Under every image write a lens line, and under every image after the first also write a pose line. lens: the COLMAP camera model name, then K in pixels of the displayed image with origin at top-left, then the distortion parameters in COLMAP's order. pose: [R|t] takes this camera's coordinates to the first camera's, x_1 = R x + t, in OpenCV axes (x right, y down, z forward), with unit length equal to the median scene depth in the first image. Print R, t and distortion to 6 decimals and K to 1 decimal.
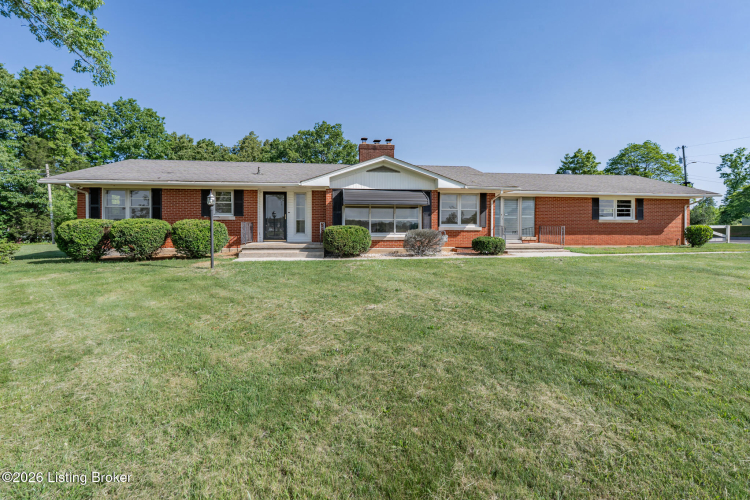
lens RADIAL K [[341.6, 0, 366.9], [0, 341.6, 223.8], [0, 0, 1]] dist [-0.012028, -0.000029]
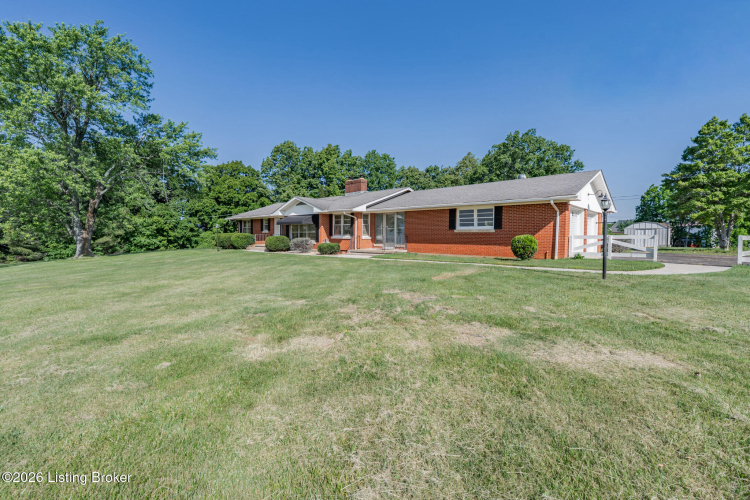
lens RADIAL K [[335.5, 0, 369.9], [0, 335.5, 246.4], [0, 0, 1]] dist [0.013609, -0.000391]
pose [[0.622813, 0.026001, -0.781939, 1.307160], [0.005893, 0.999263, 0.037922, -0.001777], [0.782349, -0.028226, 0.622201, 0.149258]]
